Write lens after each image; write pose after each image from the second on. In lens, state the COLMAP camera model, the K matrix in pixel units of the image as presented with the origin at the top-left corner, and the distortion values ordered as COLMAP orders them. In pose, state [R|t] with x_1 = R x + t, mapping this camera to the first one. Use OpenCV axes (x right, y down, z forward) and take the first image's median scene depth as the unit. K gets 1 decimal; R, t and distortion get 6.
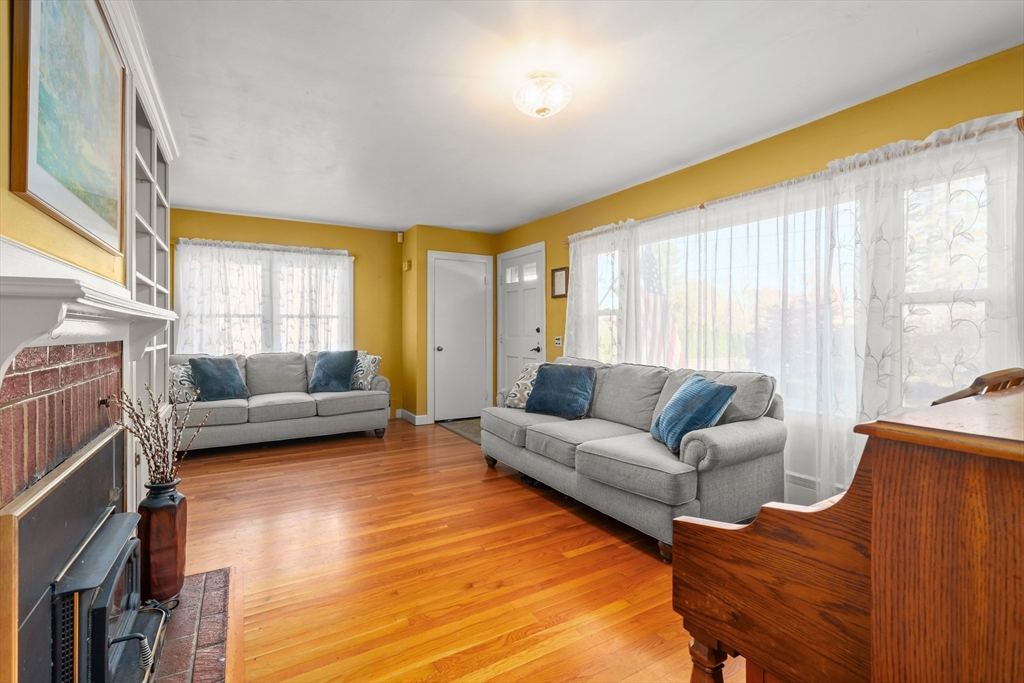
lens RADIAL K [[465.9, 0, 515.5], [0, 465.9, 346.0], [0, 0, 1]] dist [-0.003322, -0.000118]
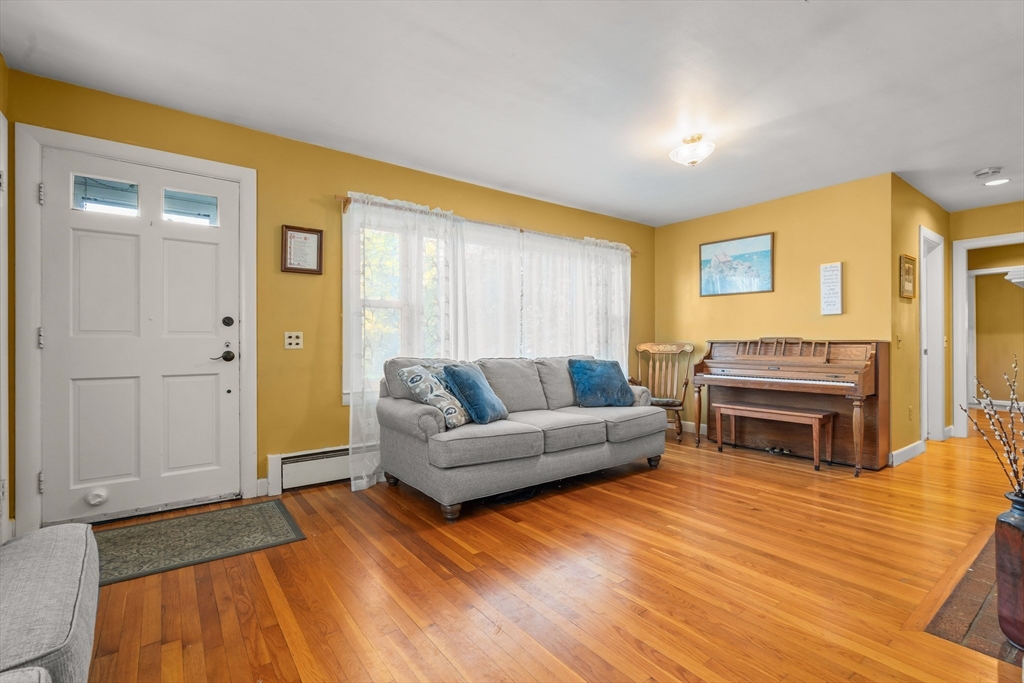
lens RADIAL K [[465.9, 0, 515.5], [0, 465.9, 346.0], [0, 0, 1]] dist [-0.003322, -0.000118]
pose [[-0.111149, 0.000569, 0.993804, -0.881793], [0.039076, 0.999229, 0.003798, 0.011325], [-0.993035, 0.039256, -0.111086, 1.184988]]
